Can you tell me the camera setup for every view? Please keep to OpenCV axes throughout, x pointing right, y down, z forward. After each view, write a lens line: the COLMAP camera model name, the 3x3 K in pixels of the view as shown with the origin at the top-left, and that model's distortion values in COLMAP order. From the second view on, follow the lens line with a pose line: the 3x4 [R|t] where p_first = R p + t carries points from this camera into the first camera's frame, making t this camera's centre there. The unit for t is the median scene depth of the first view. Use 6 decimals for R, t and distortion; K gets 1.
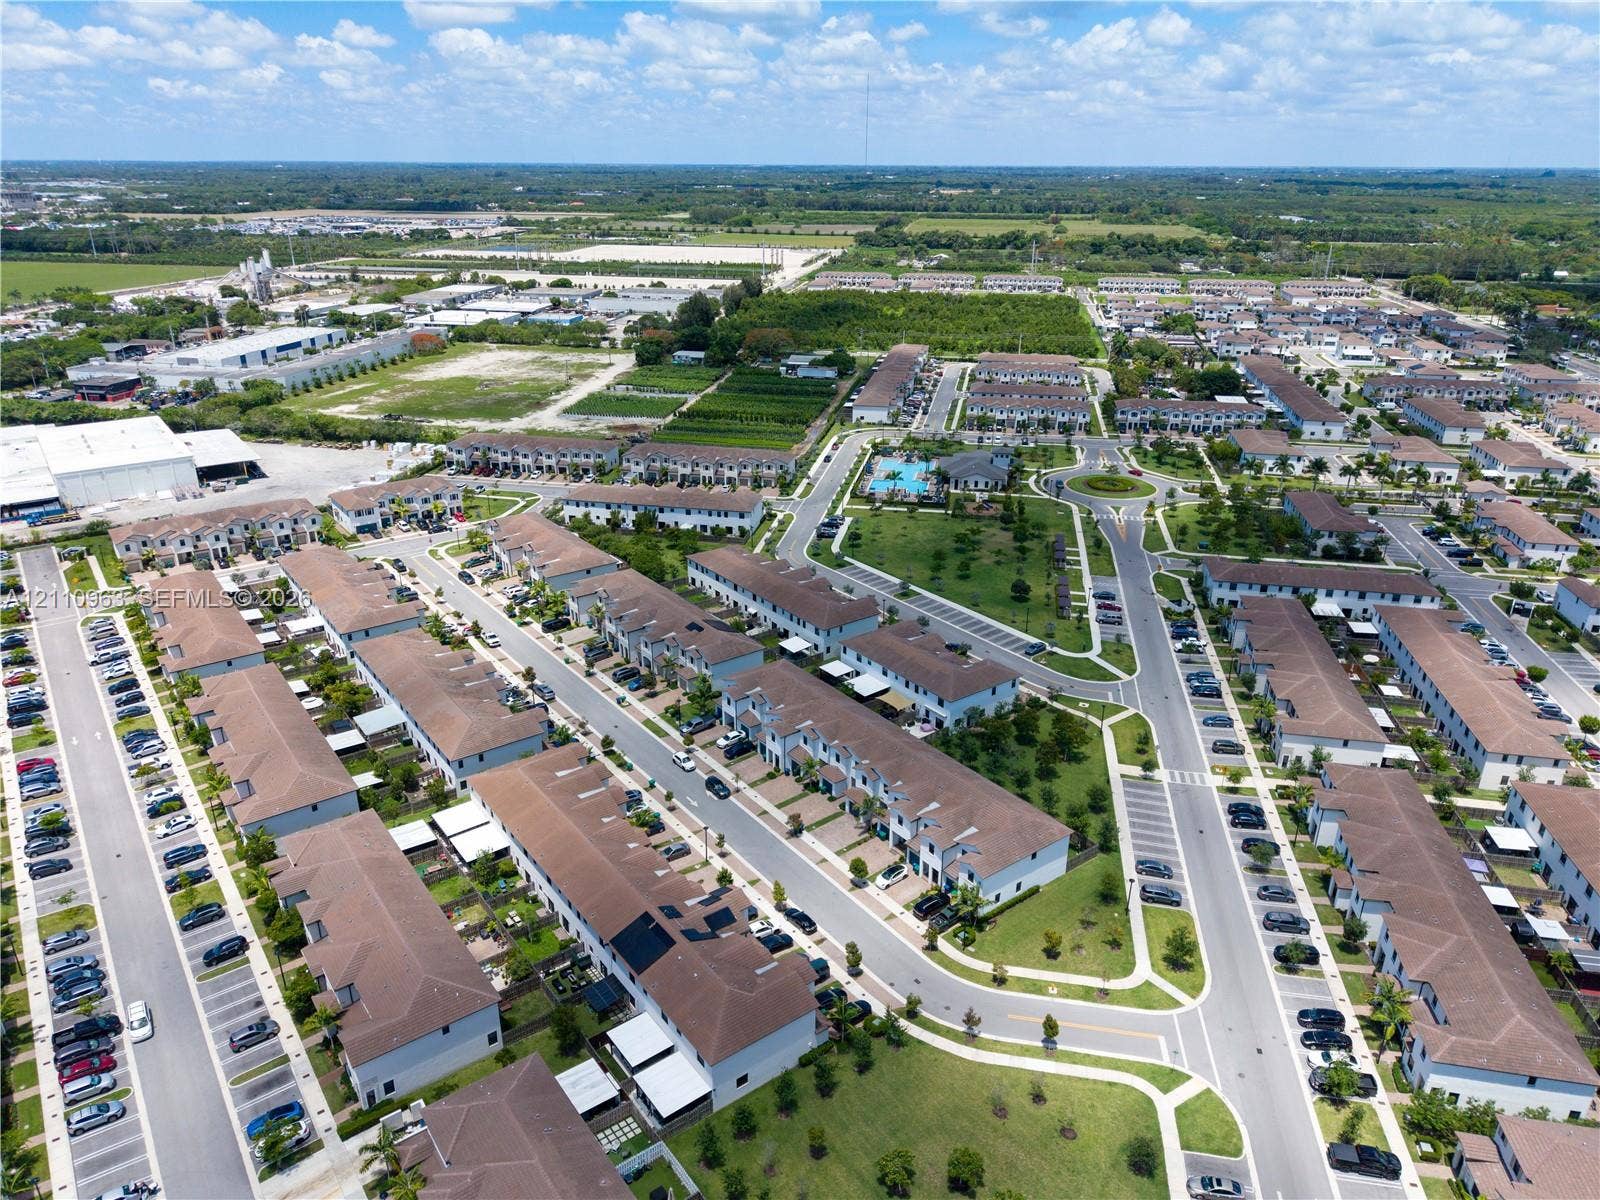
lens RADIAL K [[1067.2, 0, 800.0], [0, 1067.2, 600.0], [0, 0, 1]] dist [0.041963, -0.052094]
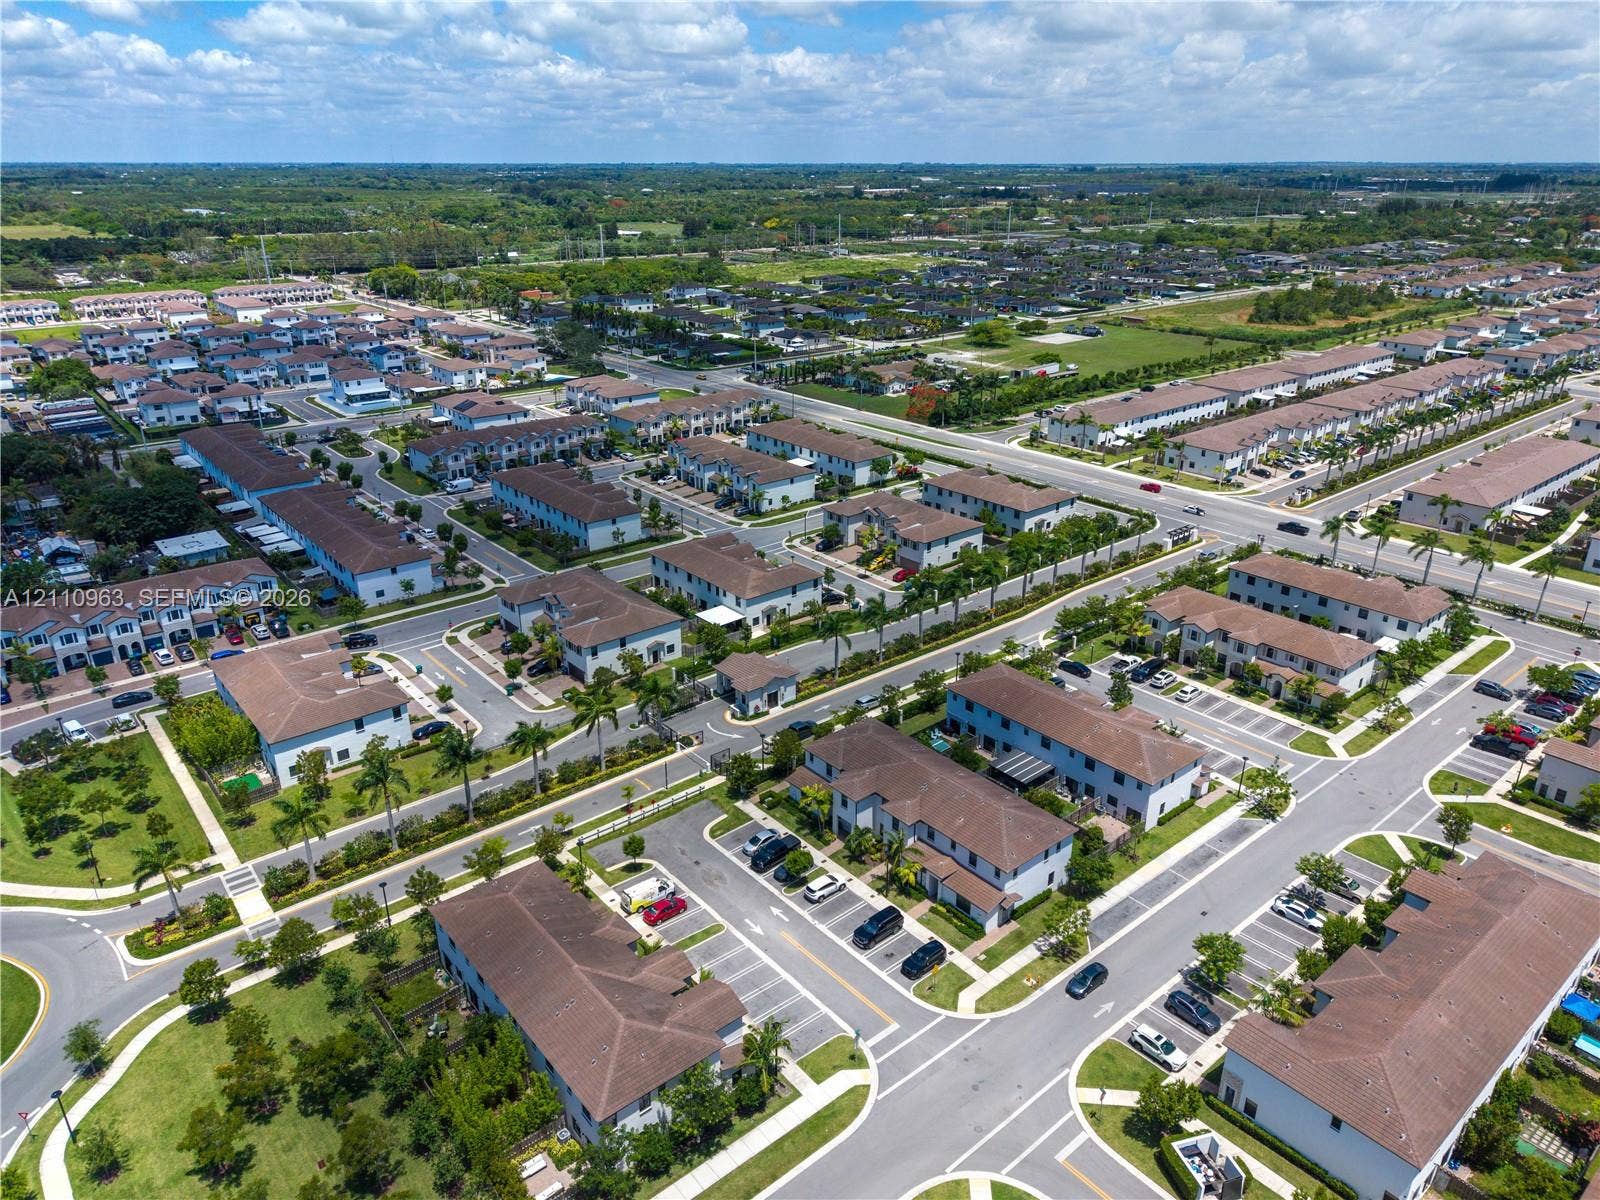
lens RADIAL K [[1067.2, 0, 800.0], [0, 1067.2, 600.0], [0, 0, 1]] dist [0.041963, -0.052094]
pose [[0.629299, -0.295228, 0.718904, 0.133616], [0.293275, 0.946855, 0.132119, -0.090868], [-0.719703, 0.127694, 0.682438, 0.289401]]
